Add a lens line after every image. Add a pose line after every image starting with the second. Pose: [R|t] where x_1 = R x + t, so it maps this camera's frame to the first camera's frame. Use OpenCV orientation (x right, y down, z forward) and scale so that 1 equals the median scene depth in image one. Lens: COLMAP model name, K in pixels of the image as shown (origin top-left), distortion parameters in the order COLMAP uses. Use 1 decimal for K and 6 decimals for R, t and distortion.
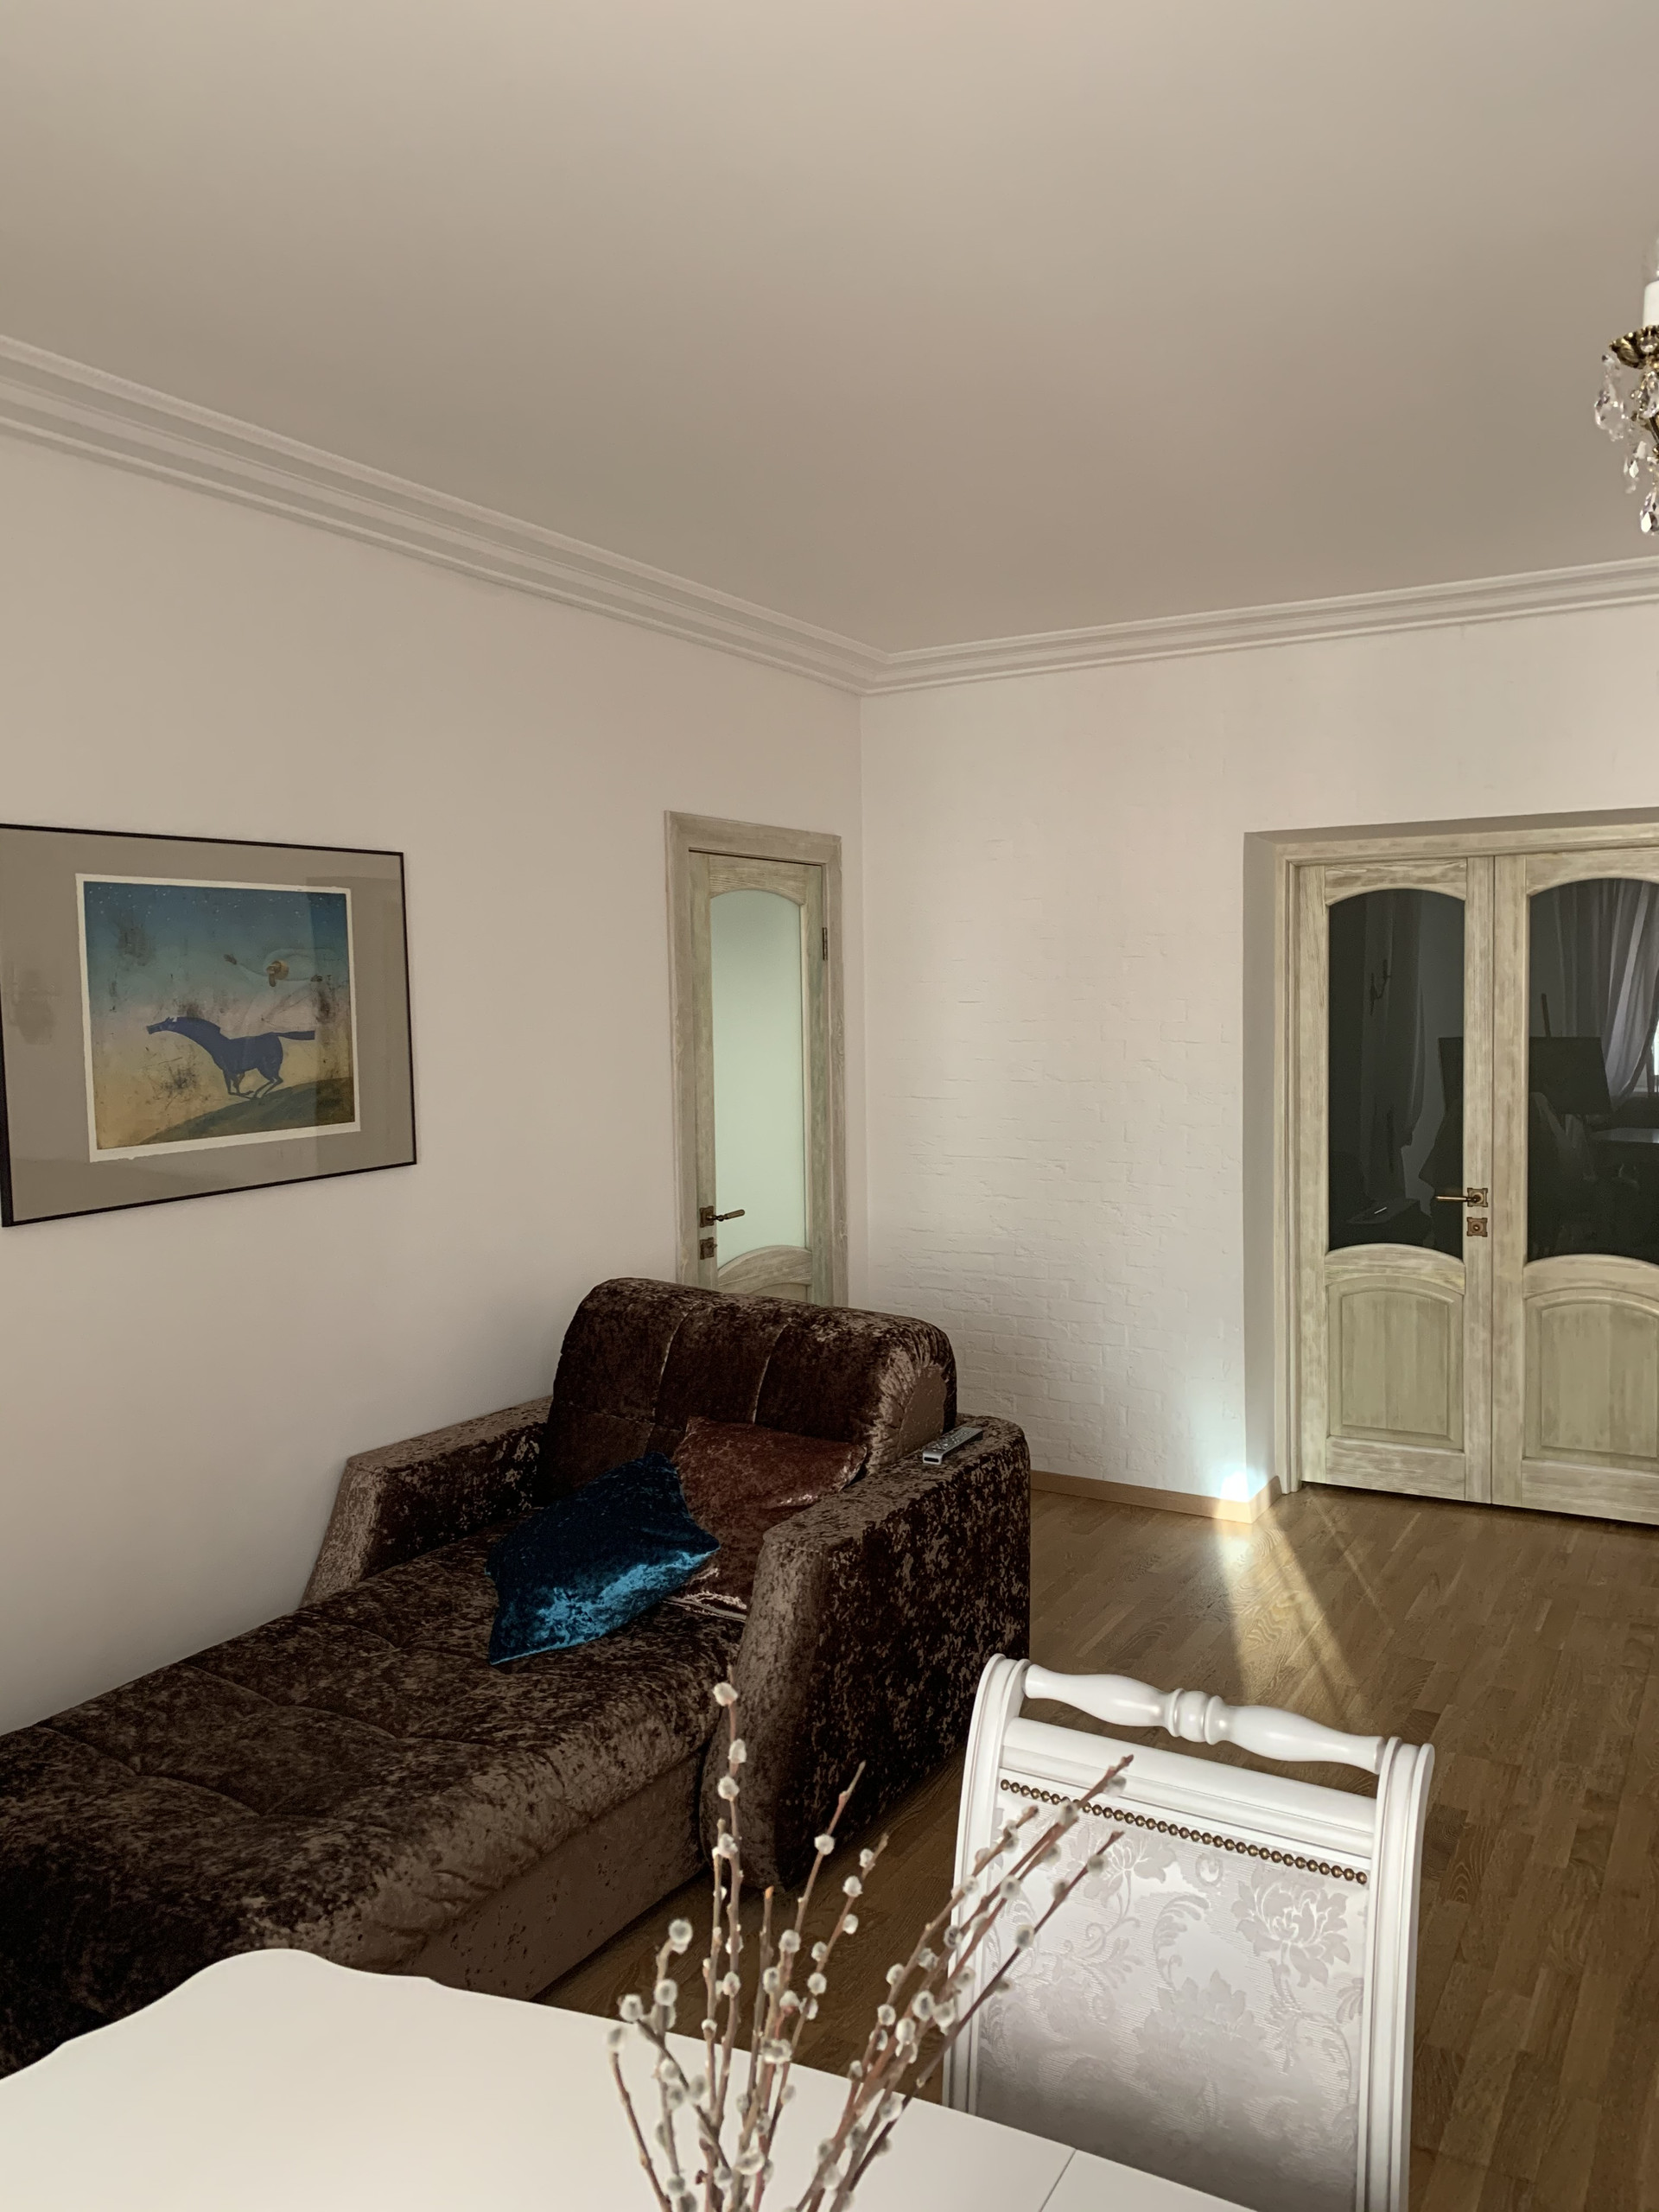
lens RADIAL K [[1719.6, 0, 835.5], [0, 1719.6, 1063.2], [0, 0, 1]] dist [0.031111, -0.029410]
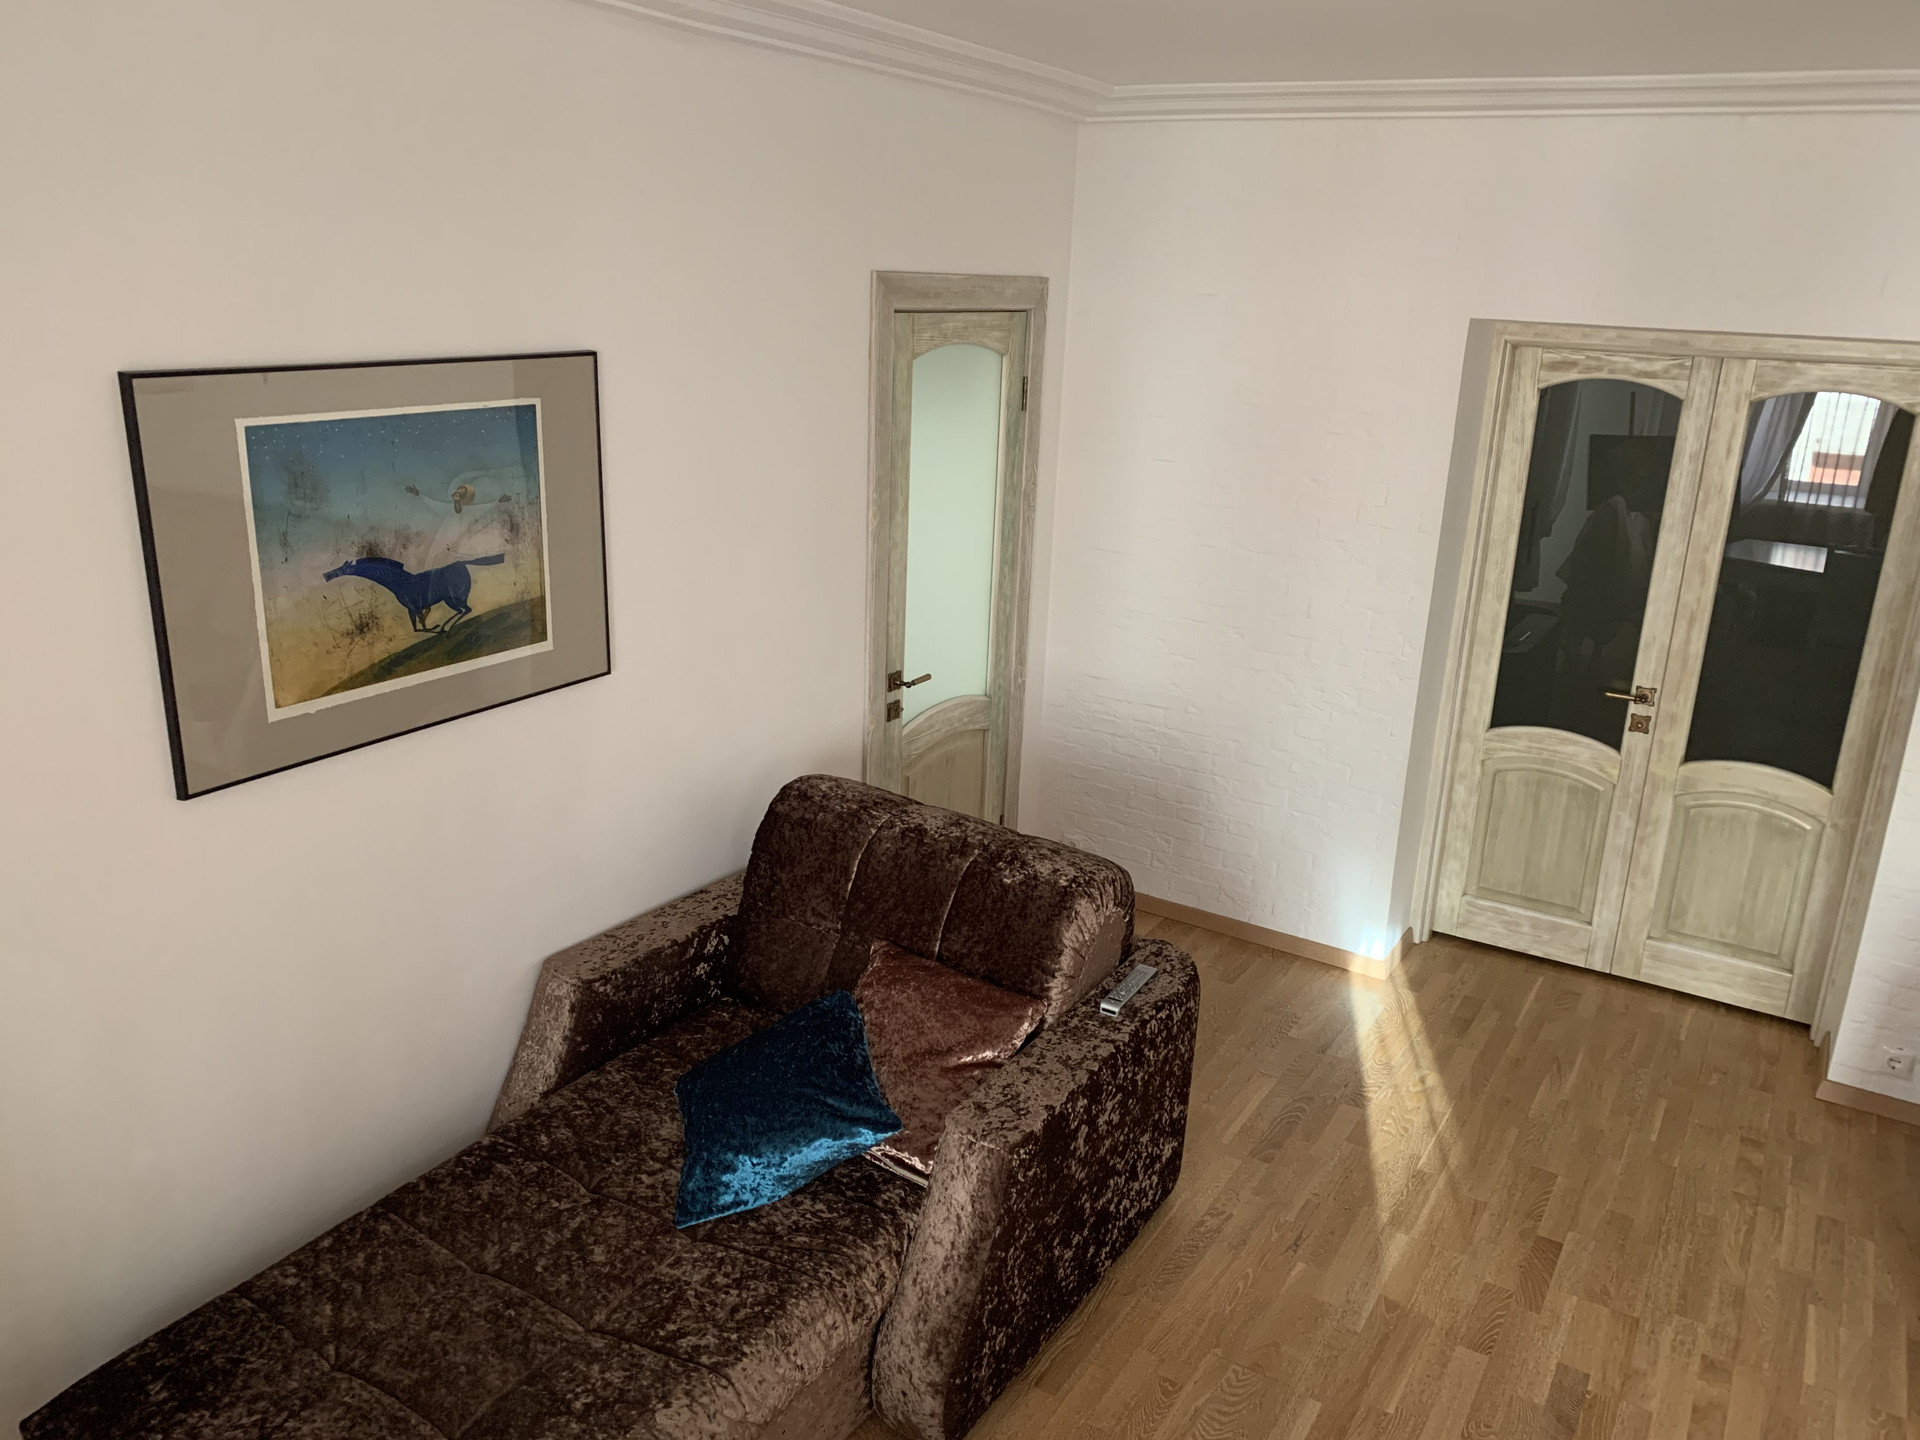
lens RADIAL K [[1517.1, 0, 969.9], [0, 1517.1, 730.2], [0, 0, 1]] dist [0.022696, -0.007354]
pose [[0.998041, 0.062097, -0.007572, -0.020746], [-0.058458, 0.968887, 0.240501, -0.098313], [0.022271, -0.239587, 0.970619, 0.109340]]
